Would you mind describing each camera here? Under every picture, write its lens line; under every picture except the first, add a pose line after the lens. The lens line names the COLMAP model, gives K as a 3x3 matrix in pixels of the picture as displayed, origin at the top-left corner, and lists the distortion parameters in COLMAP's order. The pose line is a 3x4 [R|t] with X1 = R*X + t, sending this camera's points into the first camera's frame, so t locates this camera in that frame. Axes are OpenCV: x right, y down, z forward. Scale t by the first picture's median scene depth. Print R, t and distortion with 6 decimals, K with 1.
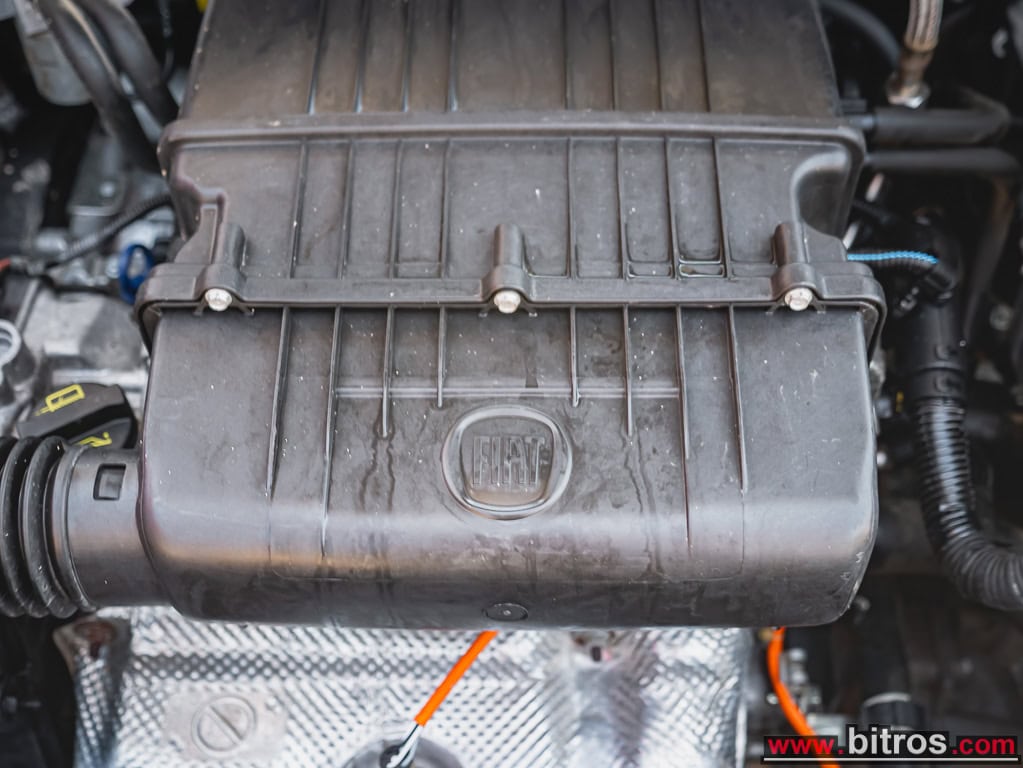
lens RADIAL K [[1434.0, 0, 511.5], [0, 1434.0, 384.0], [0, 0, 1]] dist [-0.012759, 0.007908]
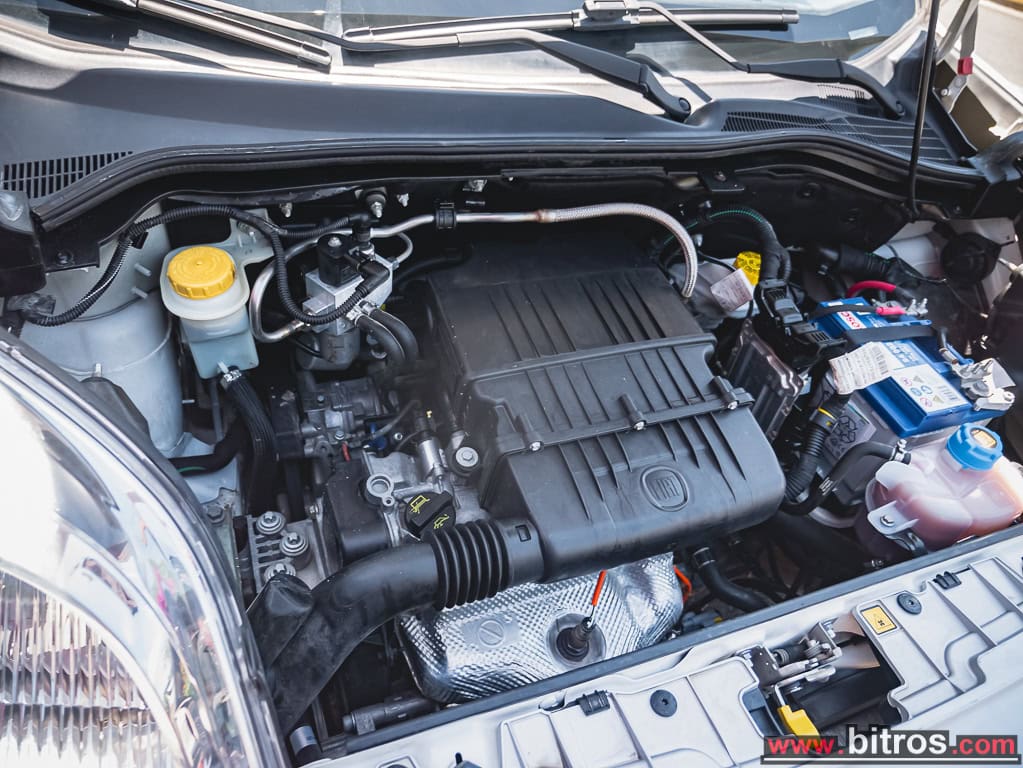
lens RADIAL K [[727.2, 0, 504.9], [0, 727.2, 385.8], [0, 0, 1]] dist [-0.035411, 0.023849]
pose [[0.912615, -0.156301, 0.377760, -0.581316], [0.175112, 0.984423, -0.015735, -0.123808], [-0.369417, 0.080510, 0.925770, -0.078133]]
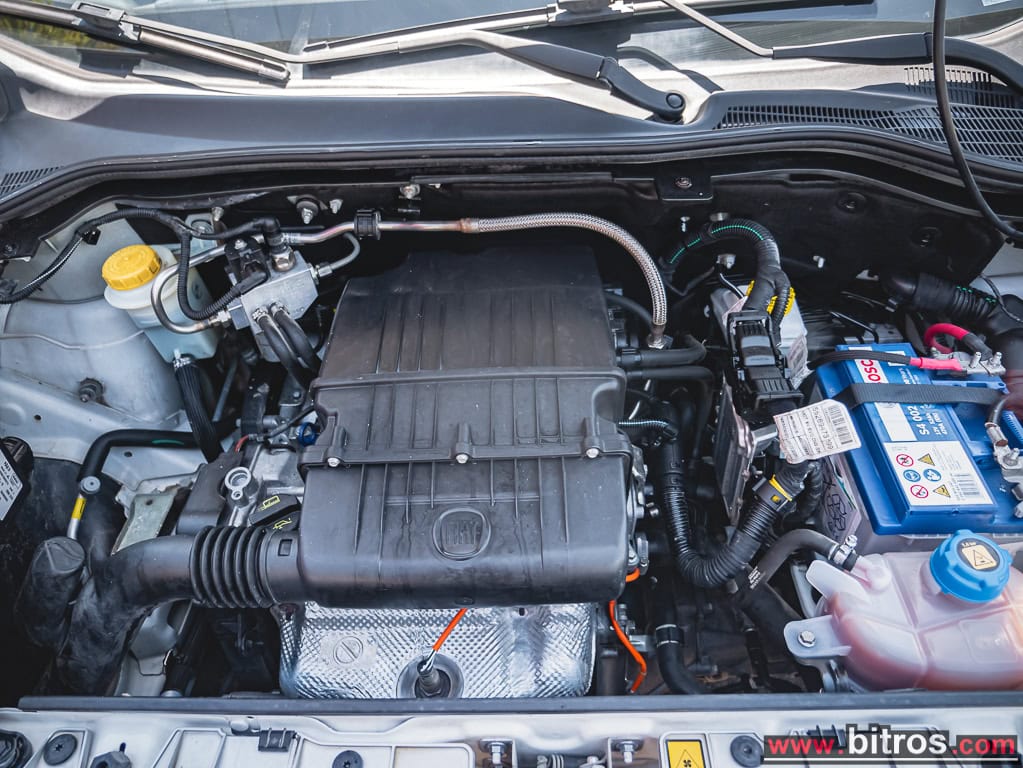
lens RADIAL K [[727.2, 0, 504.9], [0, 727.2, 385.8], [0, 0, 1]] dist [-0.035411, 0.023849]
pose [[0.999001, -0.038401, -0.022874, 0.078609], [0.036287, 0.995583, -0.086585, -0.058363], [0.026098, 0.085668, 0.995982, -0.111720]]
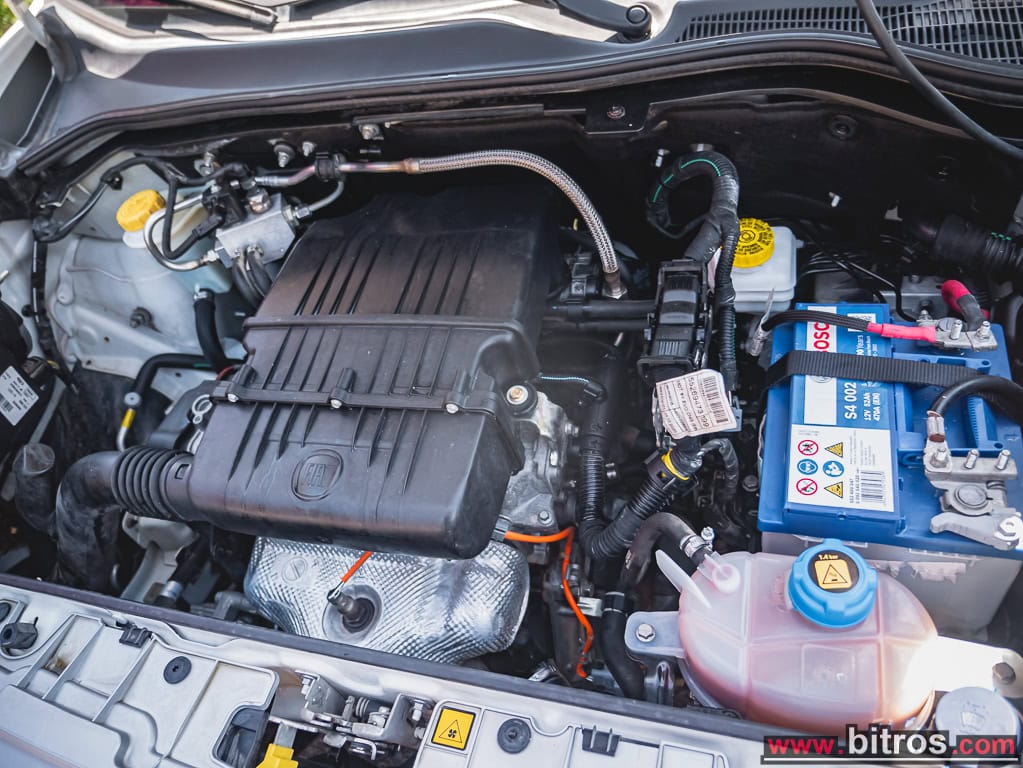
lens RADIAL K [[727.2, 0, 504.9], [0, 727.2, 385.8], [0, 0, 1]] dist [-0.035411, 0.023849]
pose [[0.945263, 0.033728, -0.324561, 0.526566], [-0.032320, 0.999430, 0.009728, -0.088912], [0.324704, 0.001294, 0.945815, -0.001093]]
